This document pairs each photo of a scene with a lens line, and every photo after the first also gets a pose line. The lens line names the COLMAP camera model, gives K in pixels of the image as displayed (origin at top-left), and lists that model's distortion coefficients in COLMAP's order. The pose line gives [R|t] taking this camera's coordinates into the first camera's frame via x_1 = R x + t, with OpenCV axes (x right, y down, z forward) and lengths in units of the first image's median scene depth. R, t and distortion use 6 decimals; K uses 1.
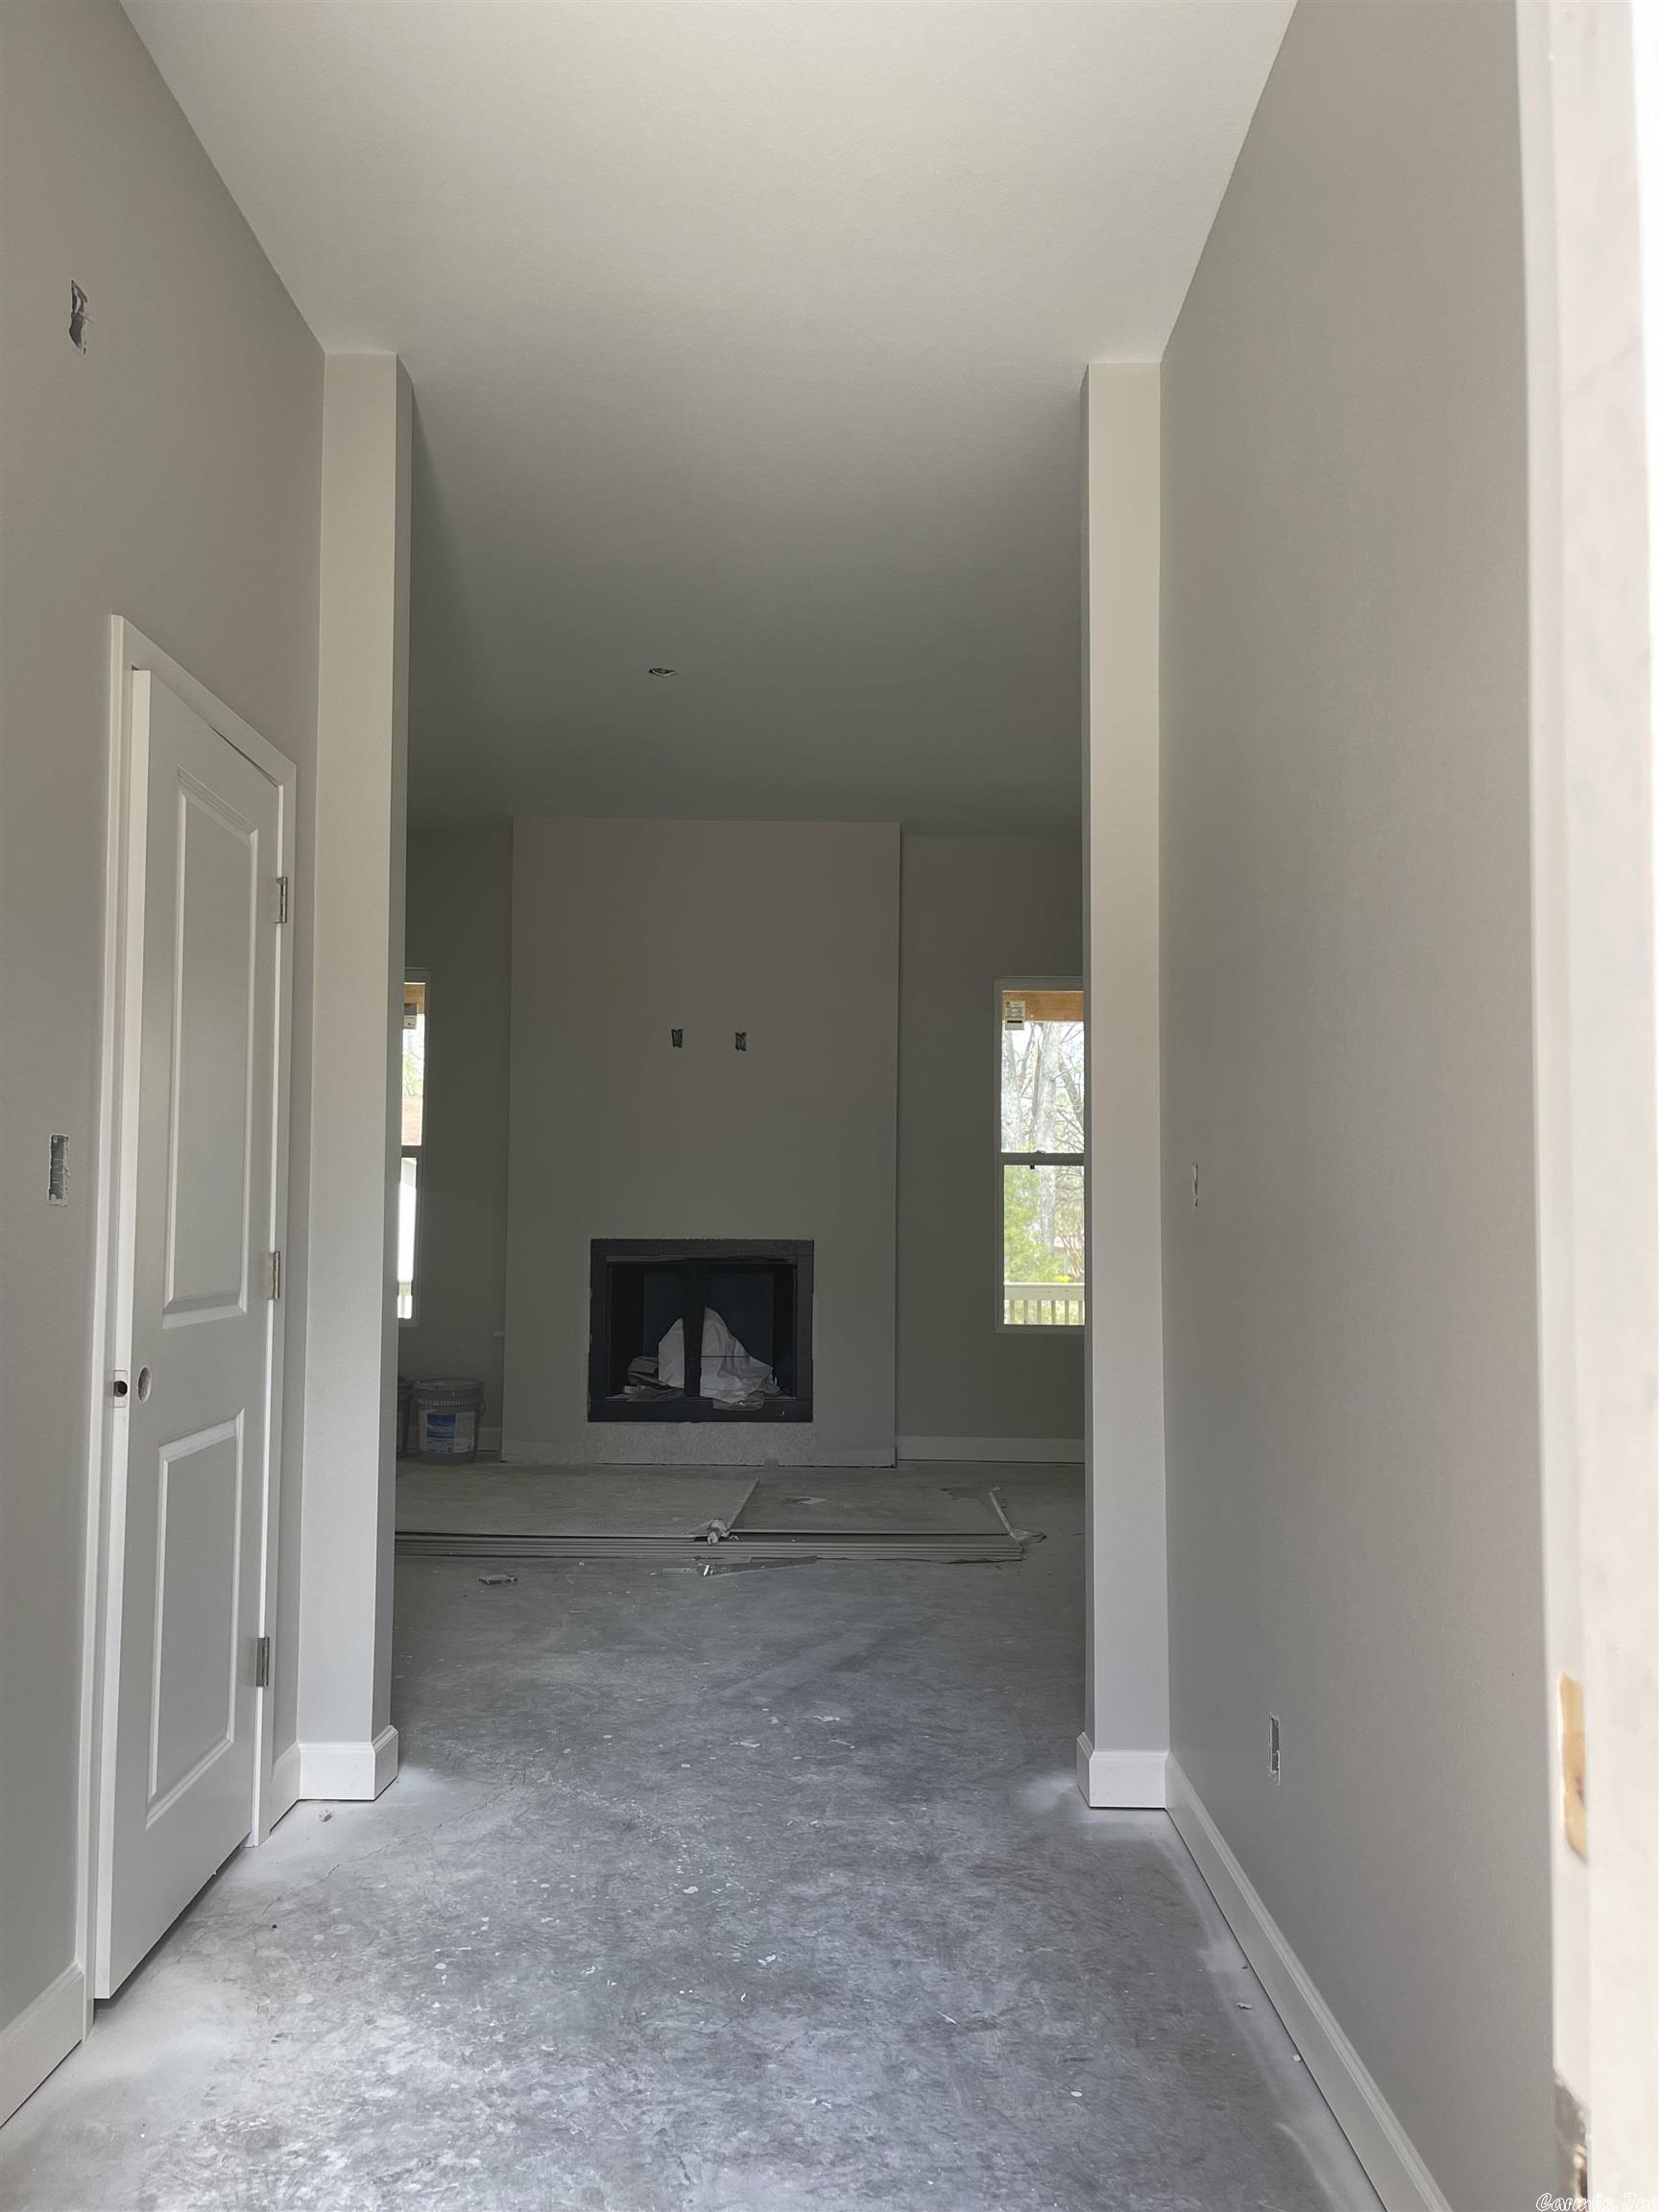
lens RADIAL K [[1676.7, 0, 829.5], [0, 1676.7, 1106.0], [0, 0, 1]] dist [0.061151, -0.074272]
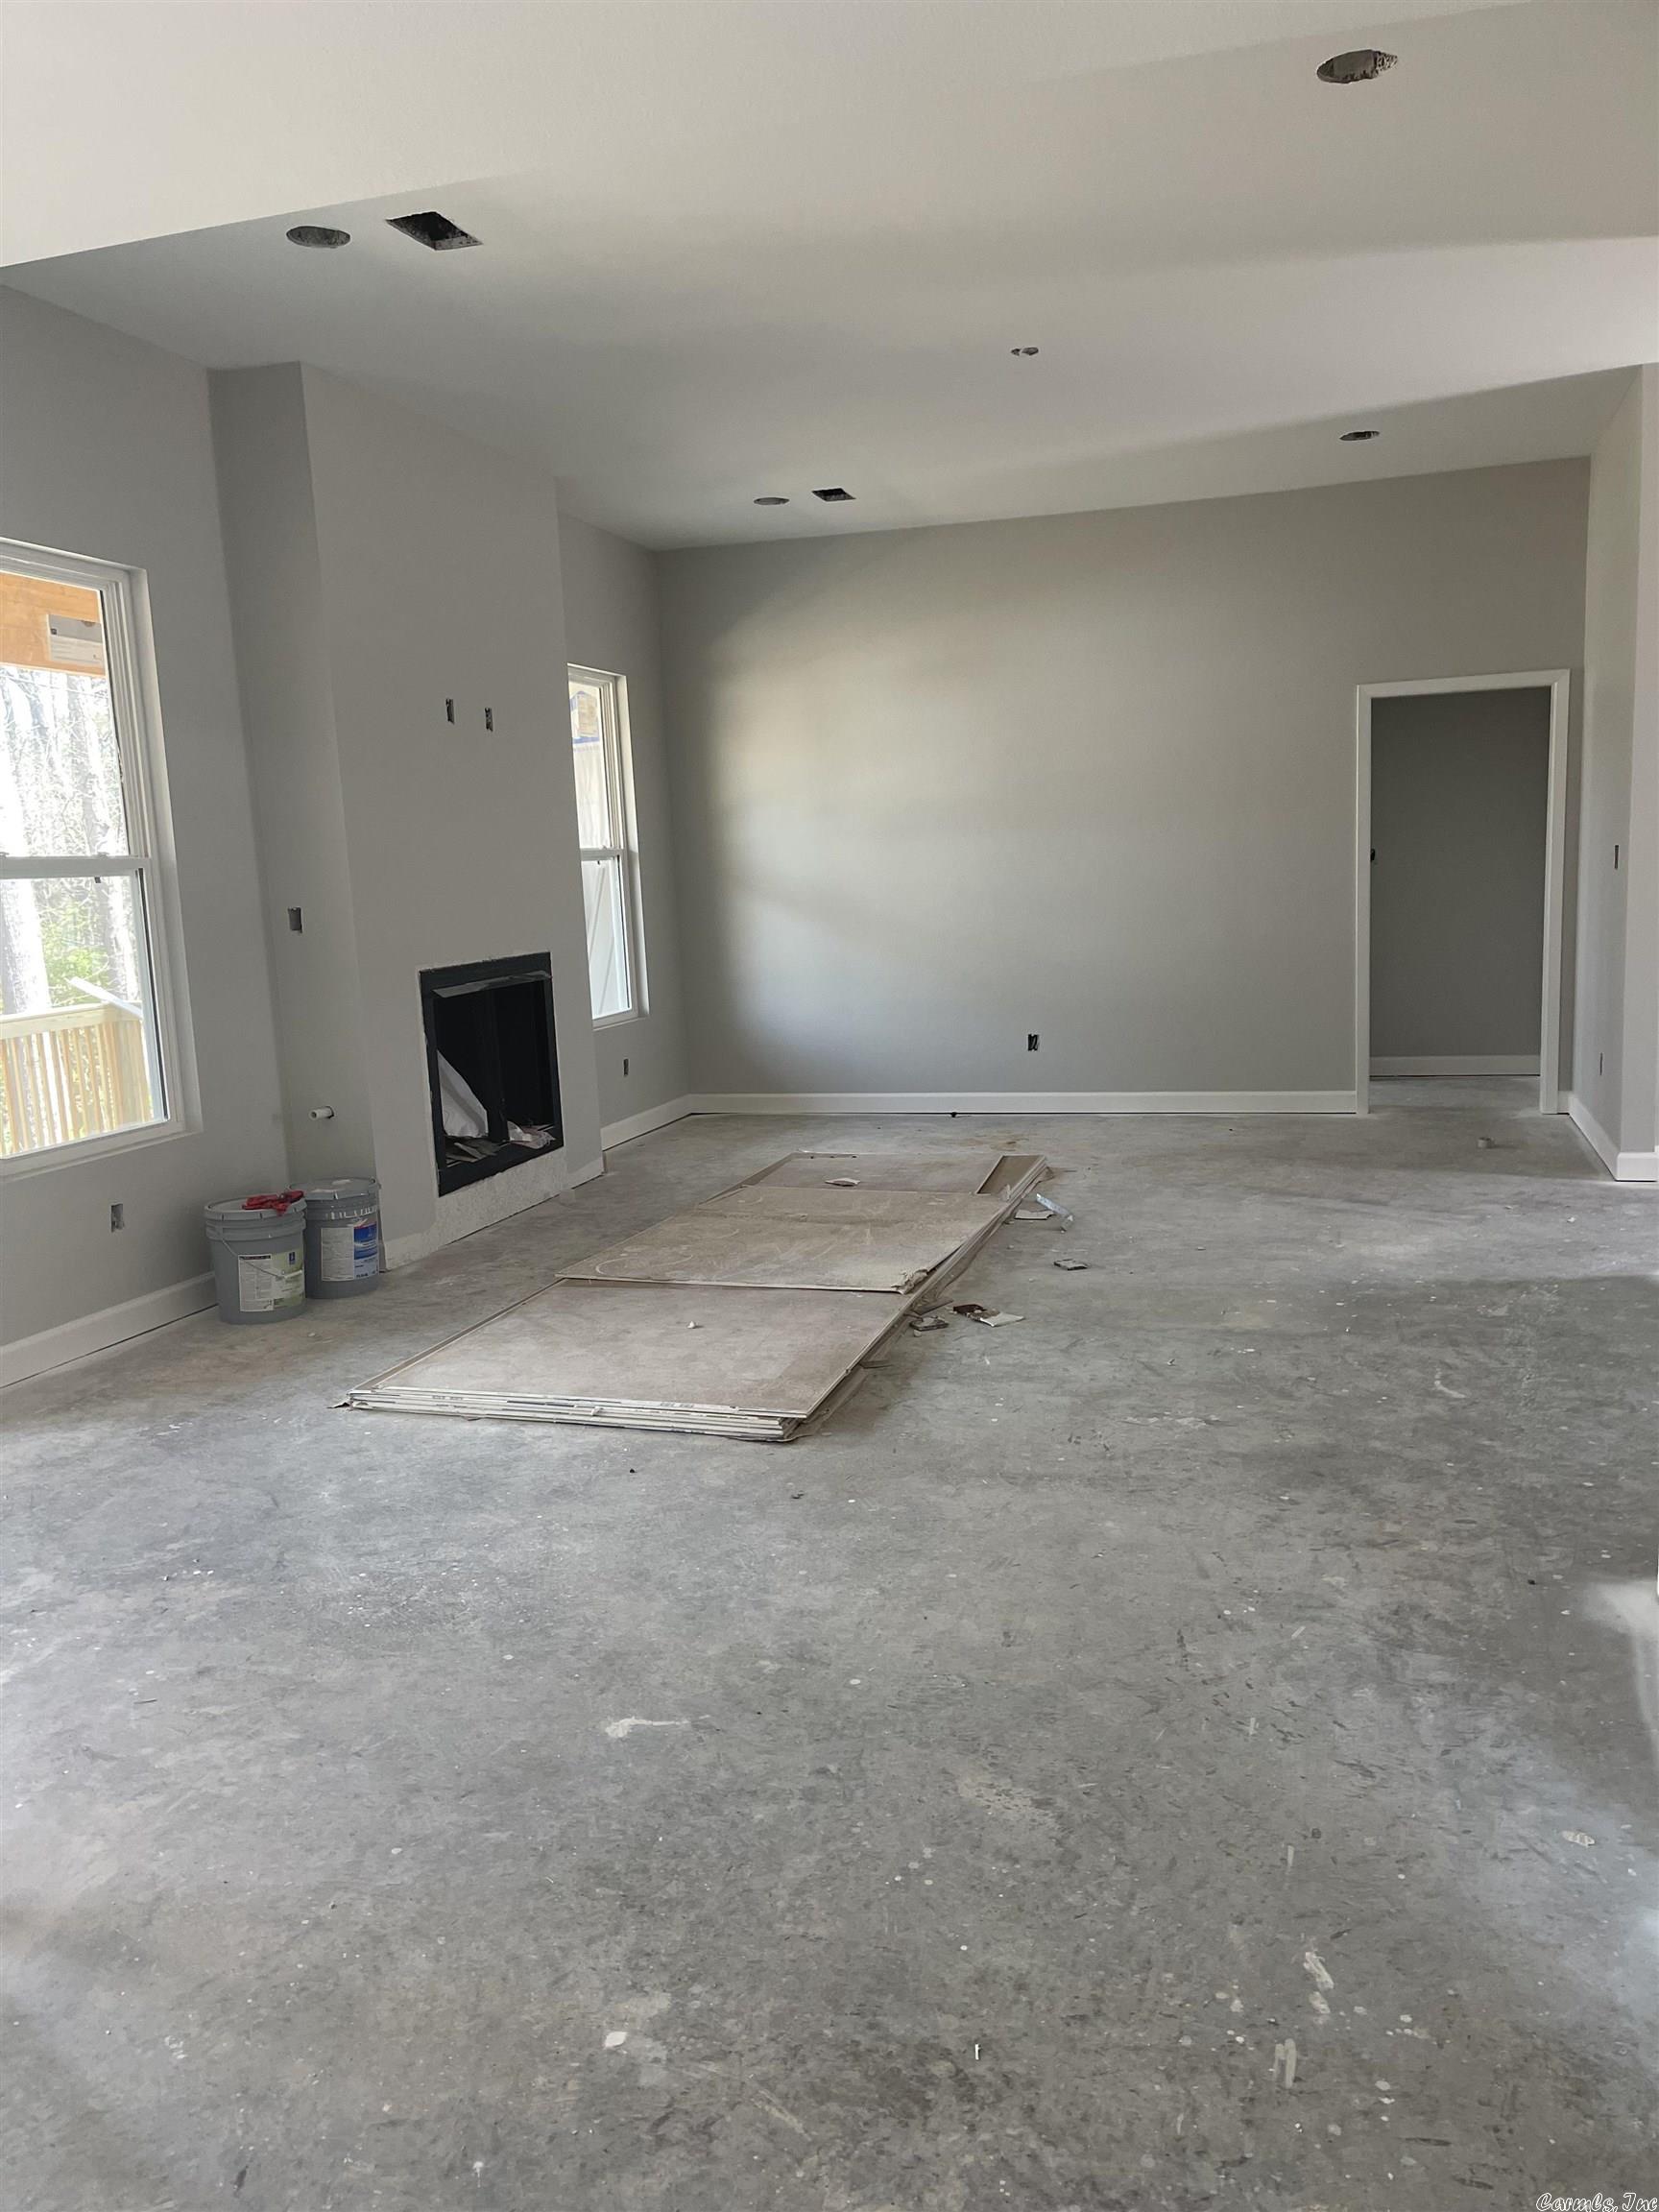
lens RADIAL K [[1676.7, 0, 829.5], [0, 1676.7, 1106.0], [0, 0, 1]] dist [0.061151, -0.074272]
pose [[0.297296, -0.167125, 0.940045, -1.593939], [-0.009486, 0.983996, 0.177939, 0.000092], [-0.954738, -0.061818, 0.290953, 1.122337]]
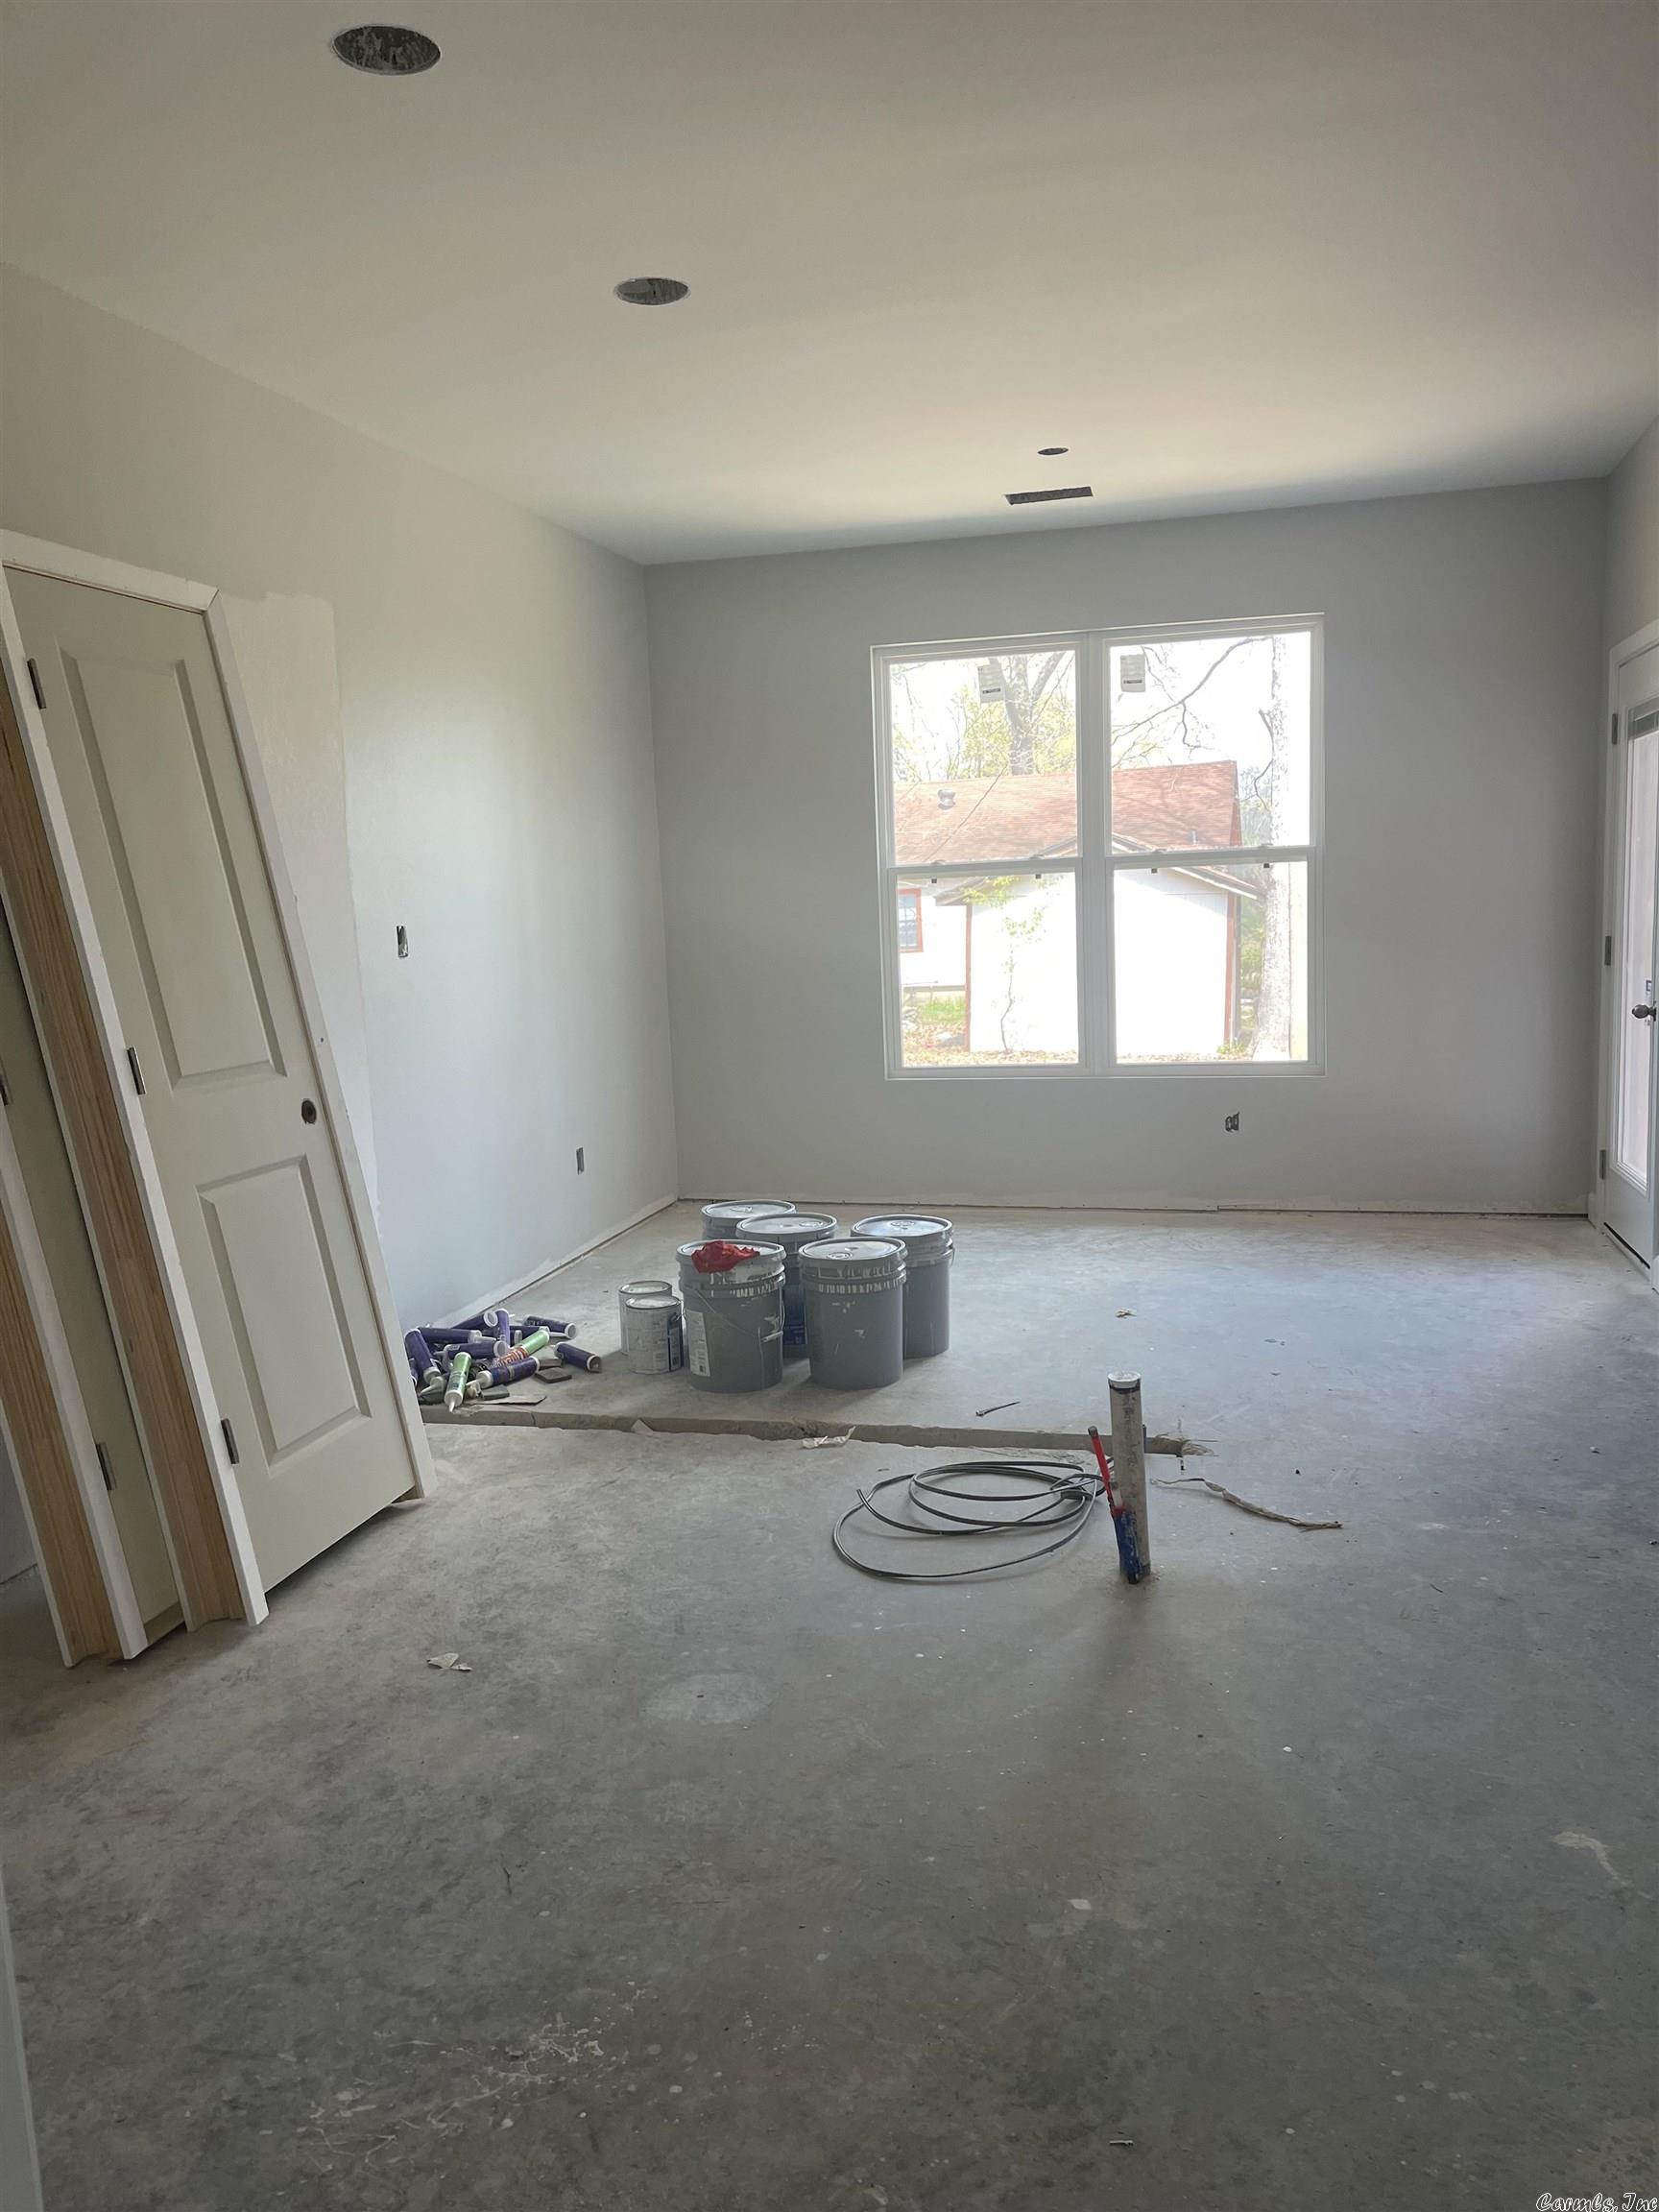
lens RADIAL K [[1676.7, 0, 829.5], [0, 1676.7, 1106.0], [0, 0, 1]] dist [0.061151, -0.074272]
pose [[0.967878, -0.013357, -0.251067, -1.125739], [0.061534, 0.980803, 0.185039, -0.013494], [0.243775, -0.194544, 0.950119, 0.802908]]
